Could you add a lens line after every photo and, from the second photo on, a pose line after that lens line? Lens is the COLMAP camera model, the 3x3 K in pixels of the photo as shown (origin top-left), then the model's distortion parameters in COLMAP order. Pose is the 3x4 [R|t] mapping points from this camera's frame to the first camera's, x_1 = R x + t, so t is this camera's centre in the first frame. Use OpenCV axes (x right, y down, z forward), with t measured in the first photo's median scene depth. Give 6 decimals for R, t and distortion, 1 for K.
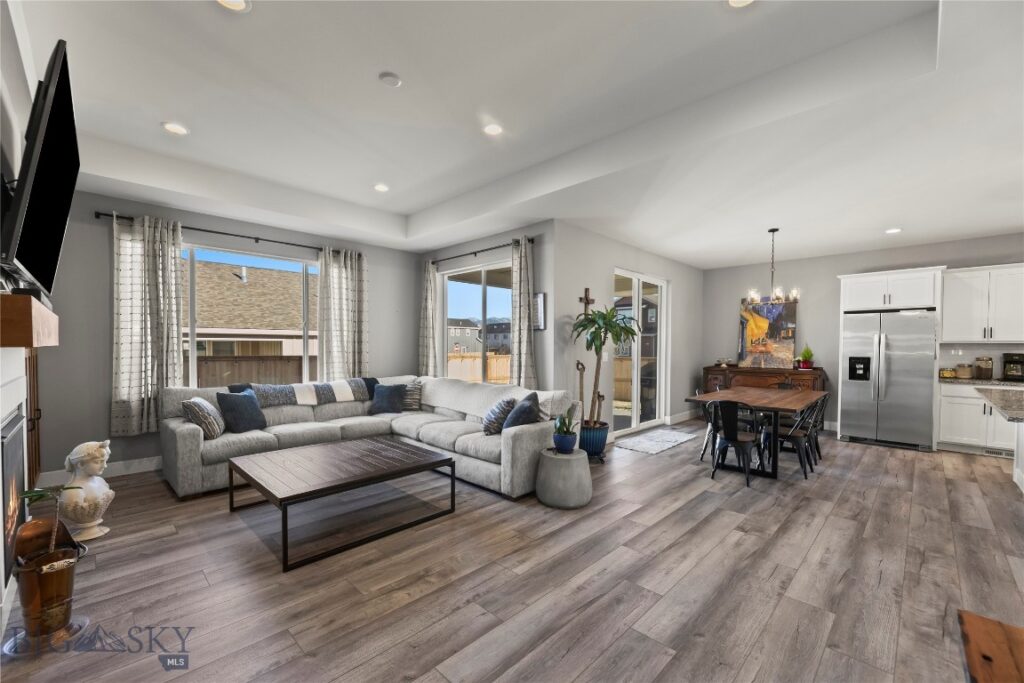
lens RADIAL K [[419.2, 0, 509.9], [0, 419.2, 356.5], [0, 0, 1]] dist [0.000300, 0.000174]
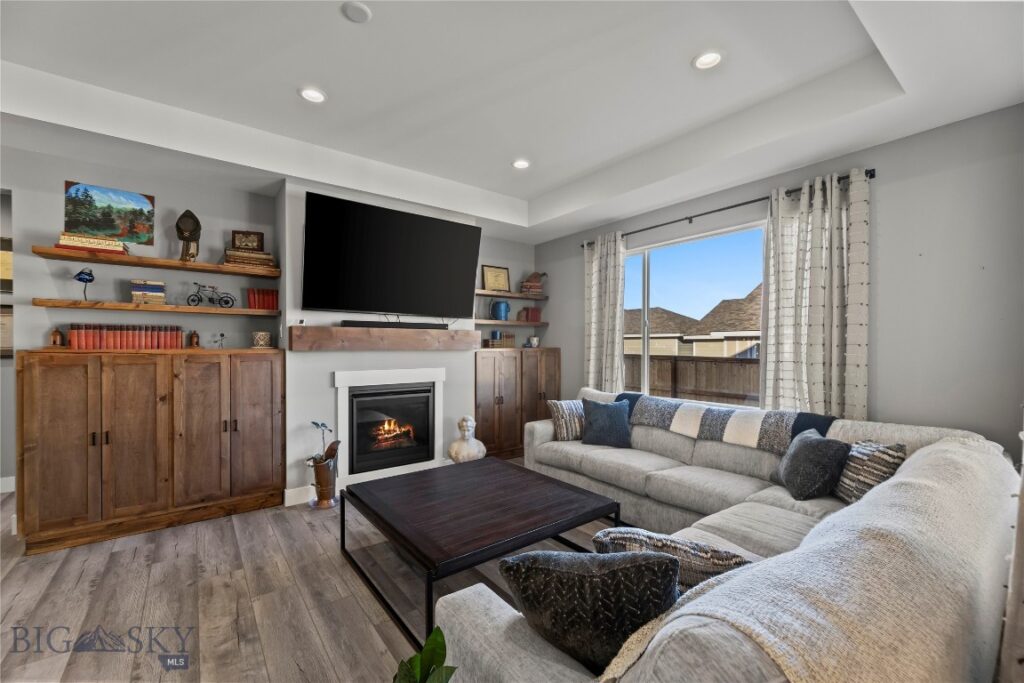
lens RADIAL K [[420.3, 0, 508.9], [0, 420.3, 349.8], [0, 0, 1]] dist [-0.001149, 0.000264]
pose [[-0.142709, 0.005368, -0.989750, 0.236561], [-0.028401, 0.999551, 0.009516, -0.024056], [0.989357, 0.029468, -0.142492, 0.734174]]
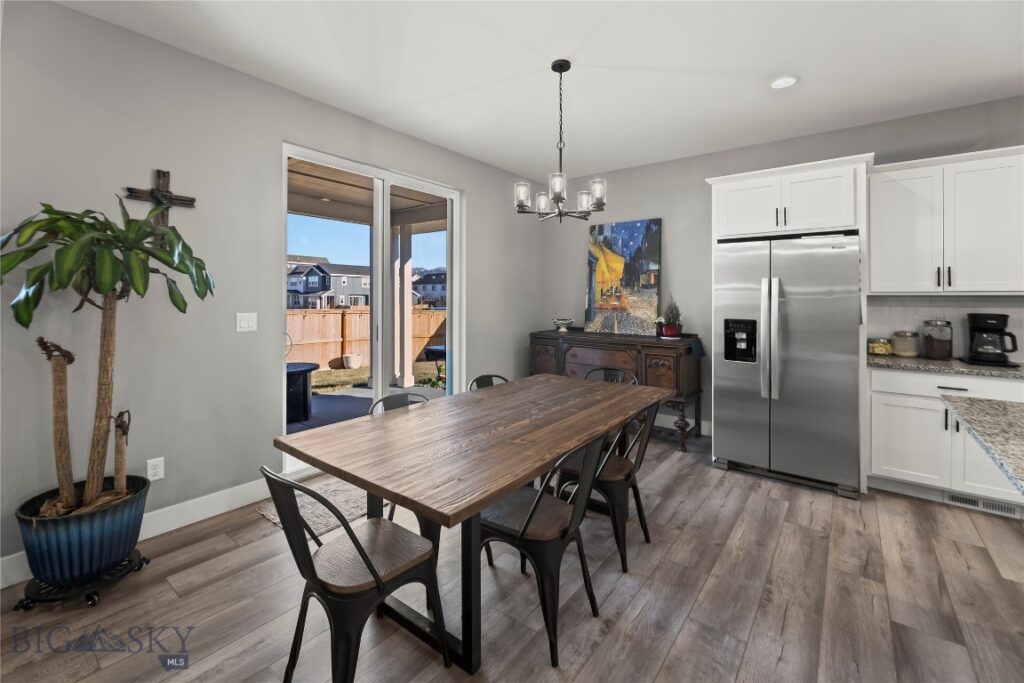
lens RADIAL K [[437.3, 0, 512.1], [0, 437.3, 295.5], [0, 0, 1]] dist [-0.000229, -0.000001]
pose [[0.992482, 0.001510, 0.122380, 0.495127], [0.002205, 0.999541, -0.030217, -0.014724], [-0.122370, 0.030260, 0.992023, 0.490673]]
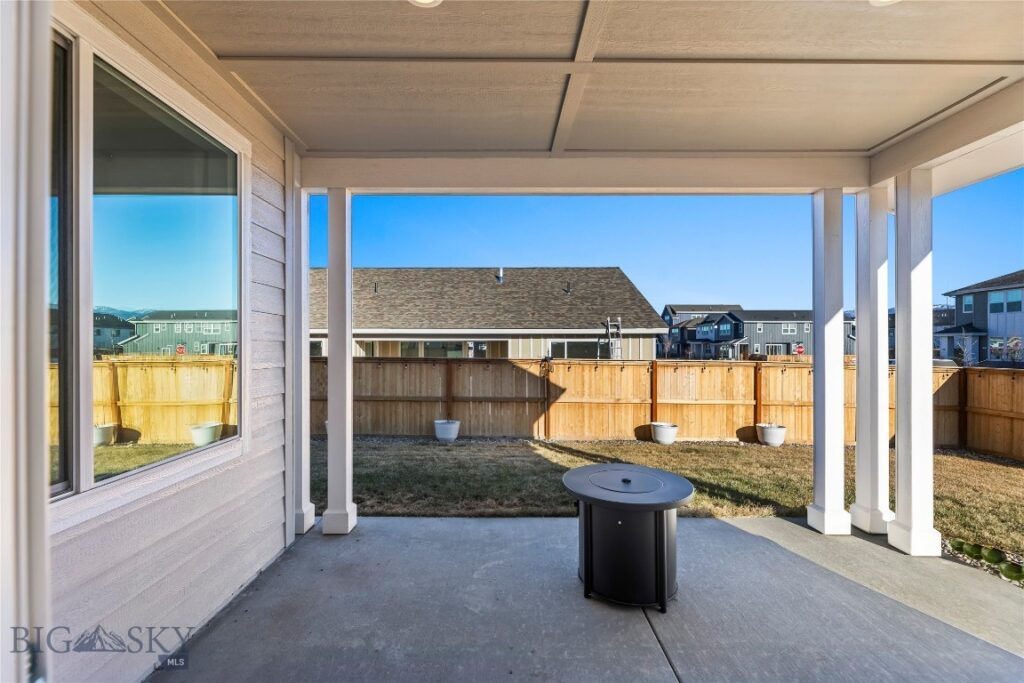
lens RADIAL K [[420.3, 0, 508.9], [0, 420.3, 349.8], [0, 0, 1]] dist [-0.001149, 0.000264]
pose [[0.709186, 0.003862, -0.705011, 0.344149], [-0.016298, 0.999808, -0.010918, -0.024743], [0.704833, 0.019233, 0.709113, 1.120056]]
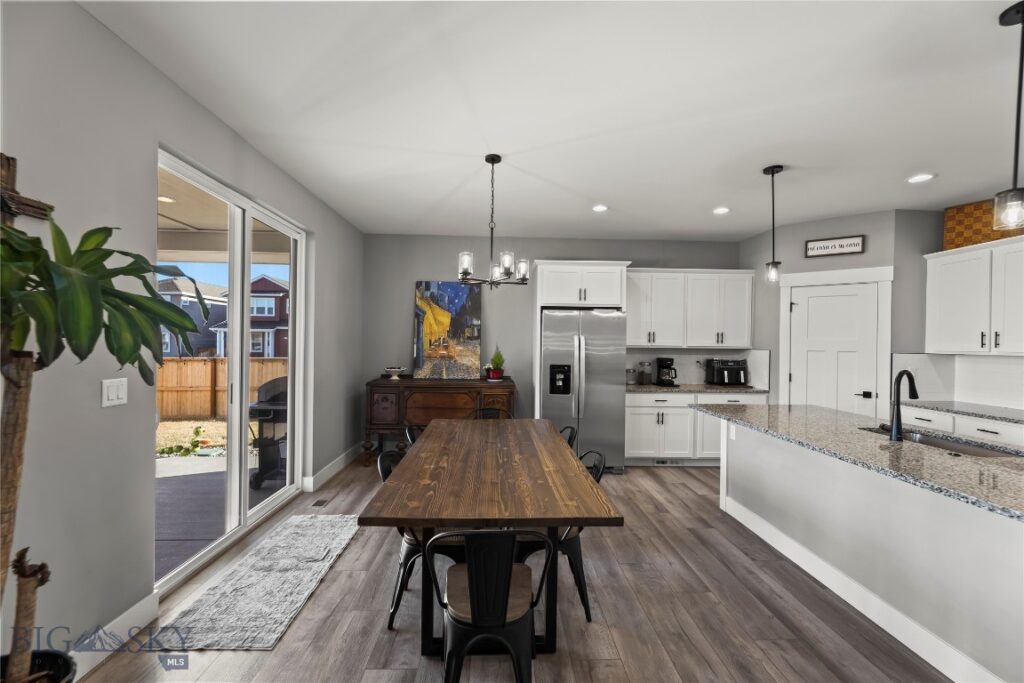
lens RADIAL K [[416.3, 0, 512.0], [0, 416.3, 341.5], [0, 0, 1]] dist [0.000125, -0.000365]
pose [[0.685349, 0.006053, 0.728190, 0.213971], [0.008919, 0.999821, -0.016705, -0.032851], [-0.728160, 0.017944, 0.685172, 0.568178]]
